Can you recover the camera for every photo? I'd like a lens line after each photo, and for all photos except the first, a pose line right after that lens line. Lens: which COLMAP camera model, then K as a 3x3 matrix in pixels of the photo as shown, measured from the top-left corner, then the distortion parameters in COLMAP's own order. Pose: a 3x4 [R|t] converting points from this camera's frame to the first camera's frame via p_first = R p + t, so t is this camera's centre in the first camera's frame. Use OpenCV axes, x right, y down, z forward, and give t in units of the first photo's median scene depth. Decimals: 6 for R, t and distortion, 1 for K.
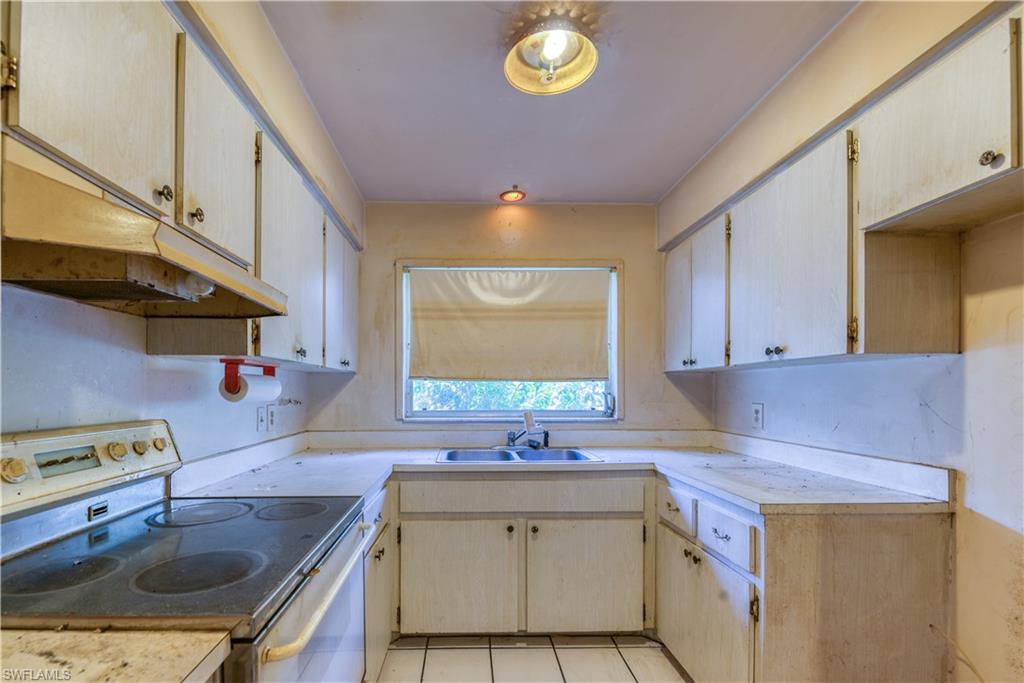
lens RADIAL K [[455.1, 0, 484.3], [0, 455.1, 384.1], [0, 0, 1]] dist [-0.004519, -0.000541]
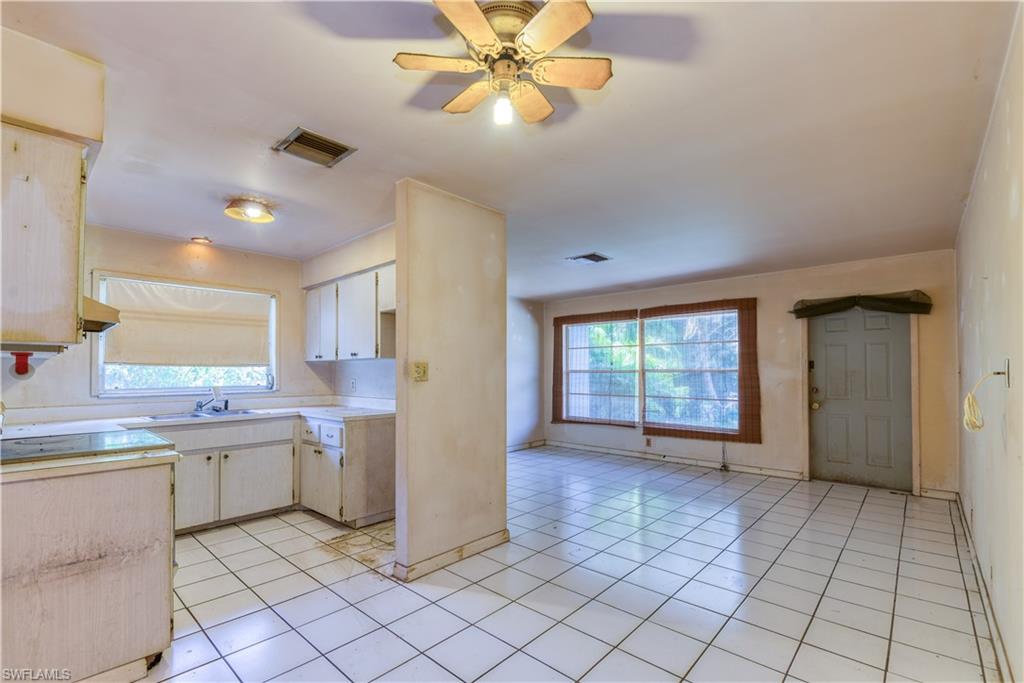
lens RADIAL K [[448.4, 0, 485.7], [0, 448.4, 370.4], [0, 0, 1]] dist [0.002748, 0.000005]
pose [[0.727373, -0.000198, 0.686243, -0.318272], [-0.005077, 0.999971, 0.005671, -0.007514], [-0.686224, -0.007609, 0.727350, -0.823971]]
